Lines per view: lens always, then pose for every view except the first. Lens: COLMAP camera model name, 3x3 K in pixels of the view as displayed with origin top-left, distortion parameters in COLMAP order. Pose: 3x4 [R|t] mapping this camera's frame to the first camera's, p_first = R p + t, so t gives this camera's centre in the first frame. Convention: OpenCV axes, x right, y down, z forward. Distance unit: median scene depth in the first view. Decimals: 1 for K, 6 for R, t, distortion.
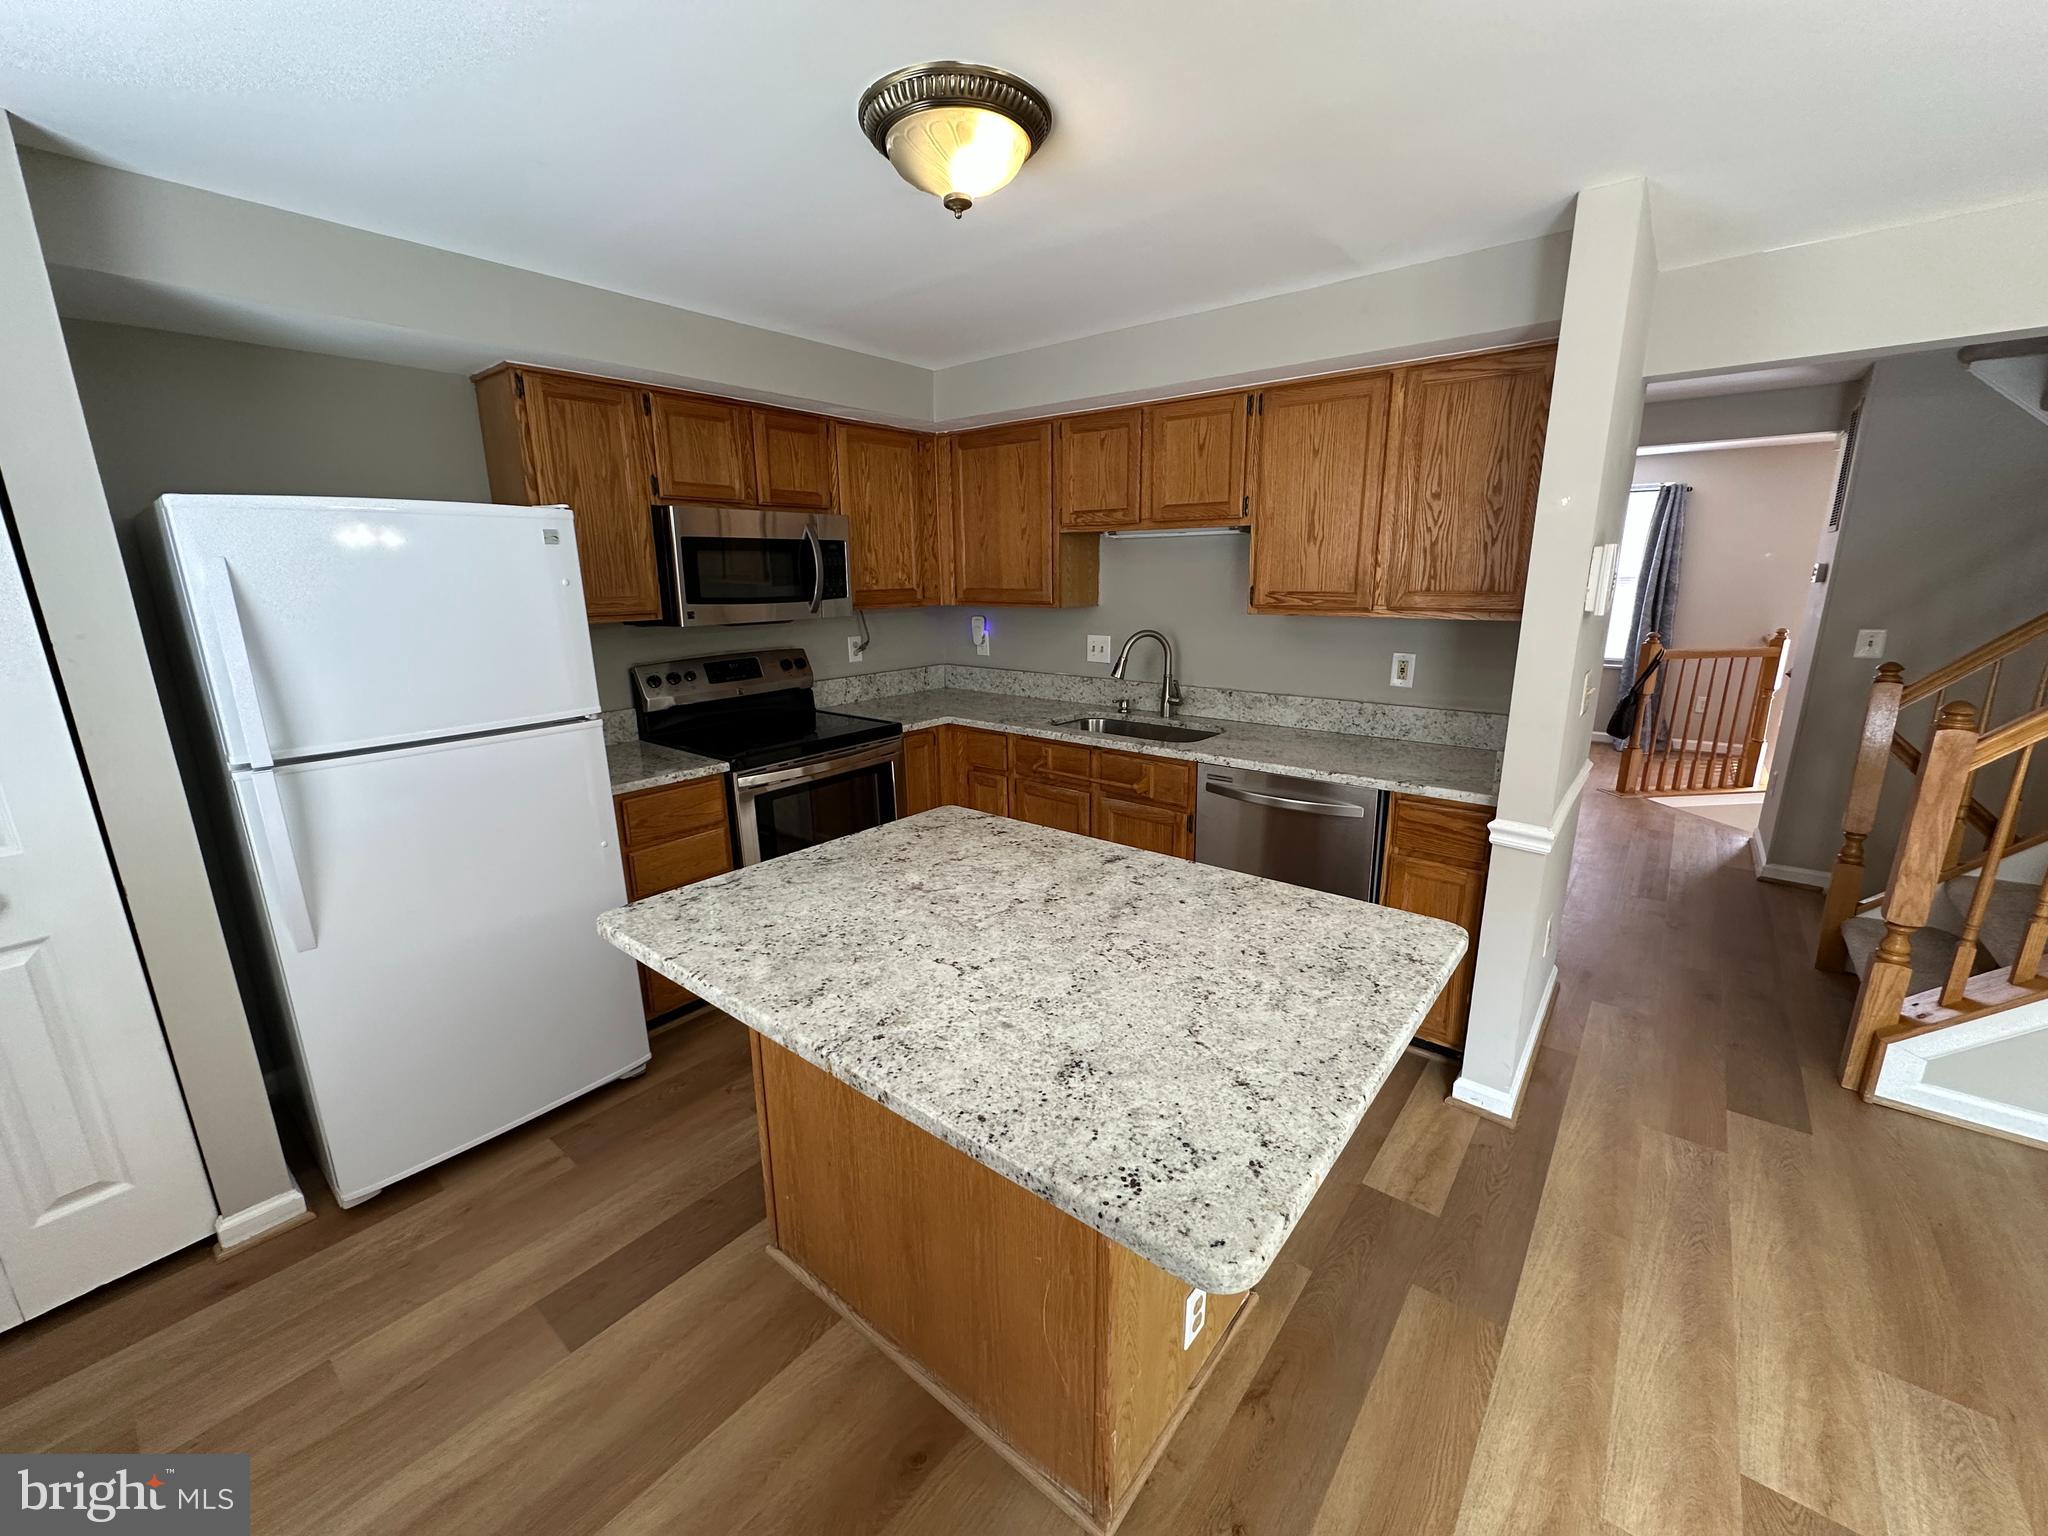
lens RADIAL K [[812.1, 0, 1024.1], [0, 812.1, 765.0], [0, 0, 1]] dist [-0.006448, 0.000801]
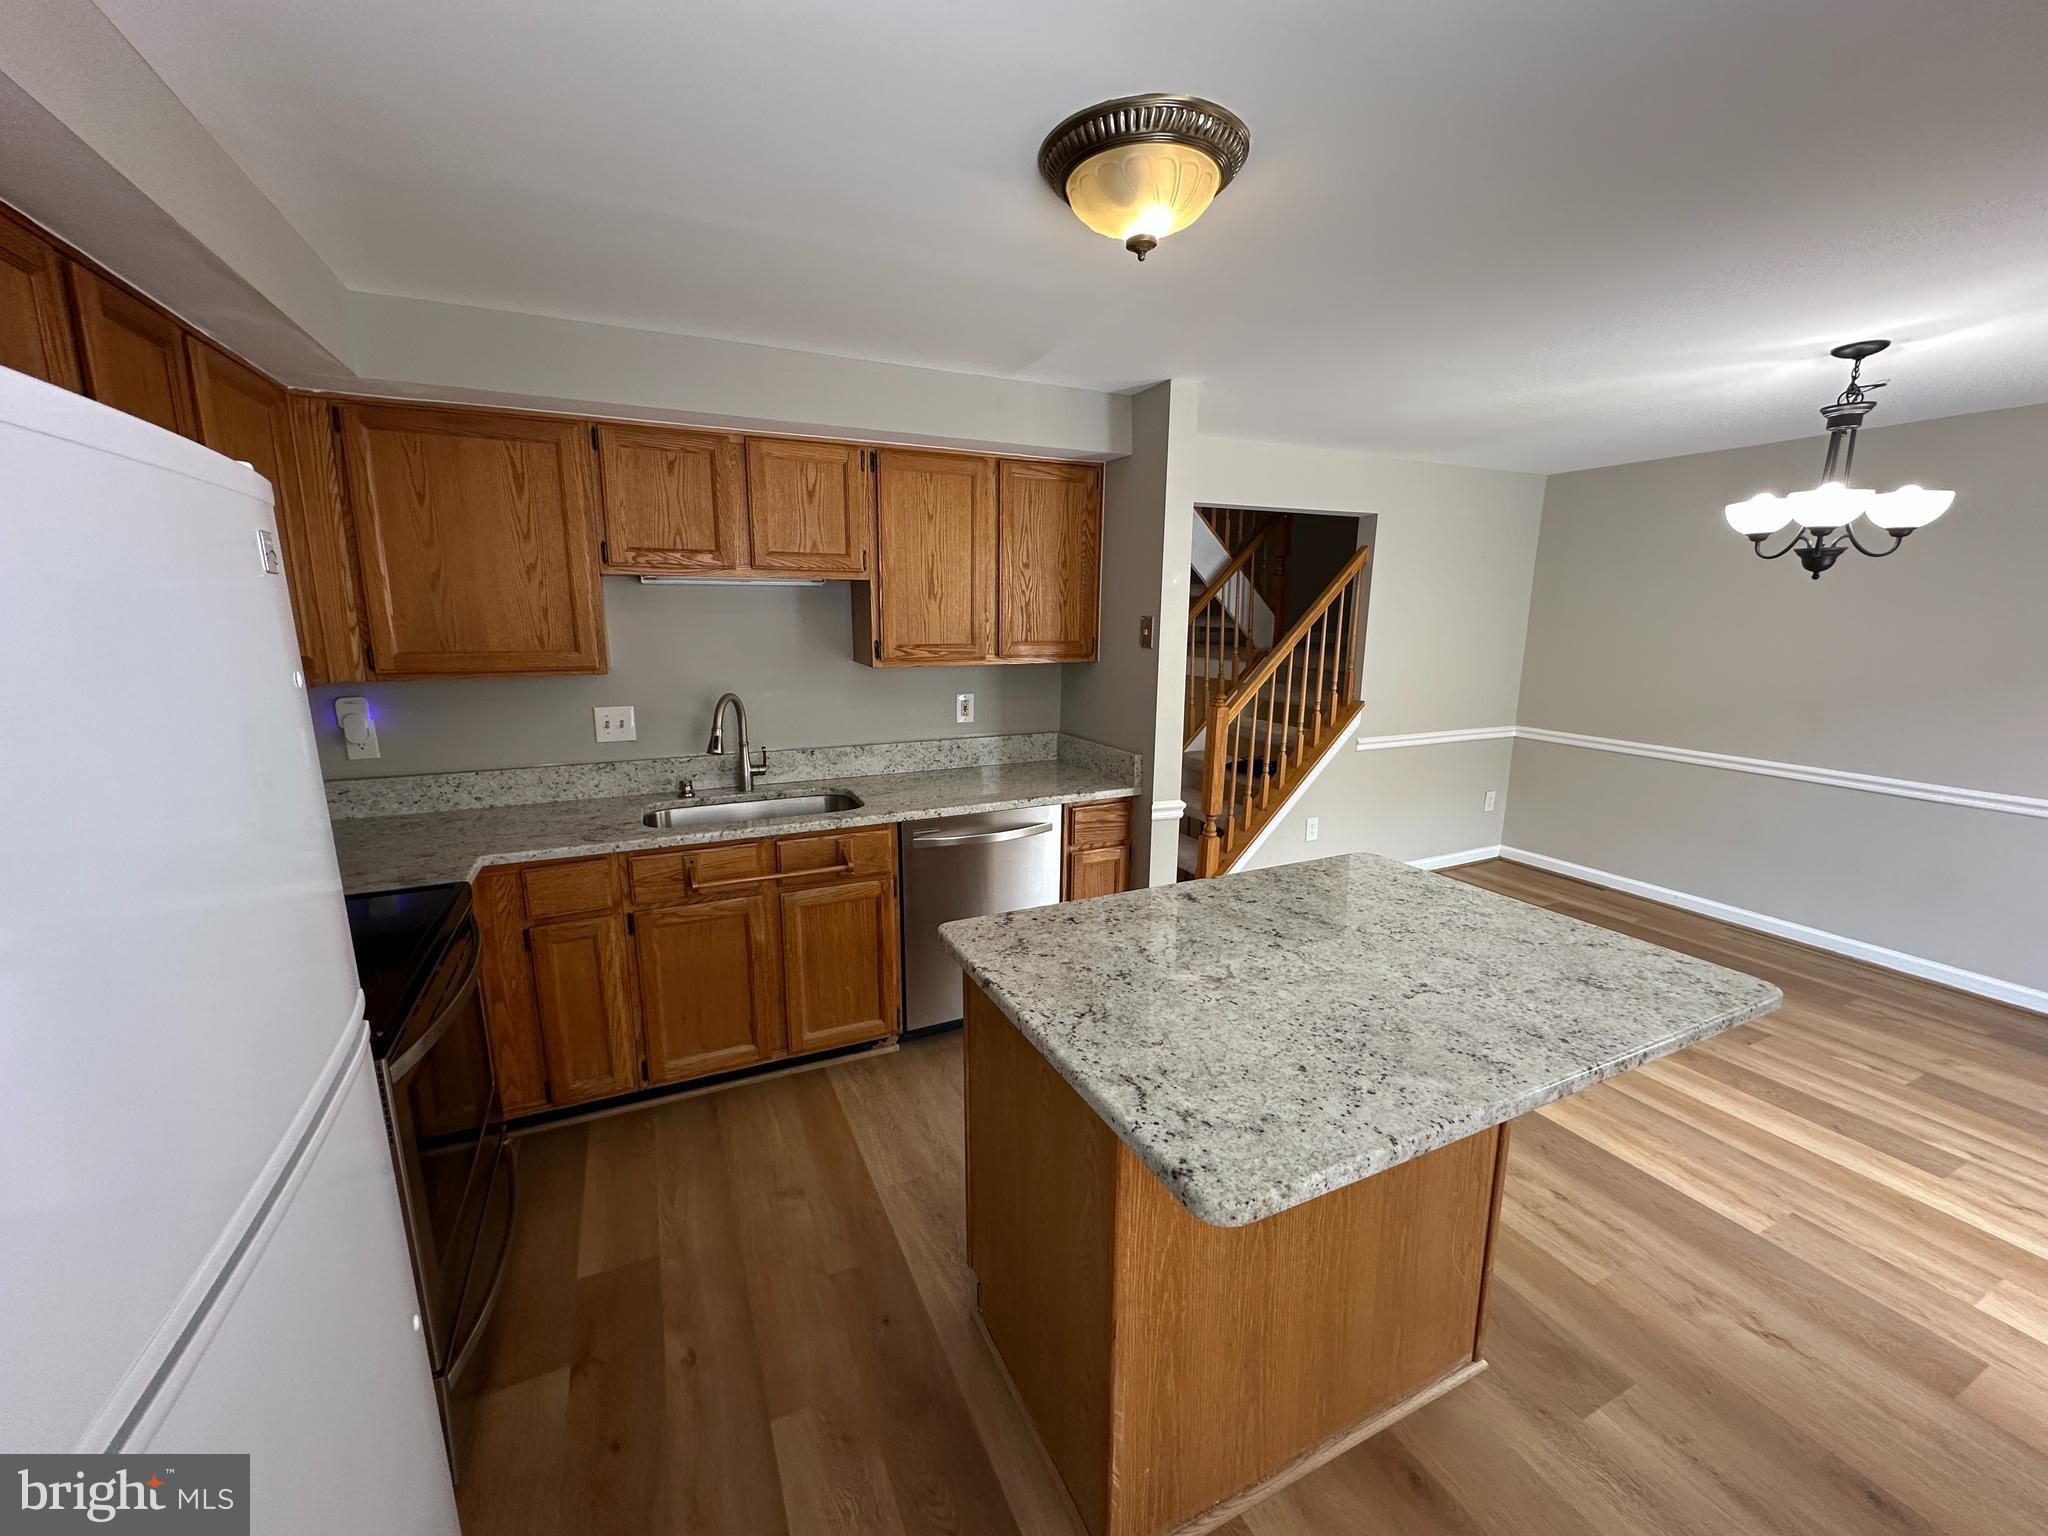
lens RADIAL K [[812.1, 0, 1024.1], [0, 812.1, 765.0], [0, 0, 1]] dist [-0.006448, 0.000801]
pose [[0.430577, -0.158958, 0.888446, -0.606642], [0.203307, 0.976152, 0.076119, -0.120408], [-0.879357, 0.147852, 0.452626, 0.451236]]
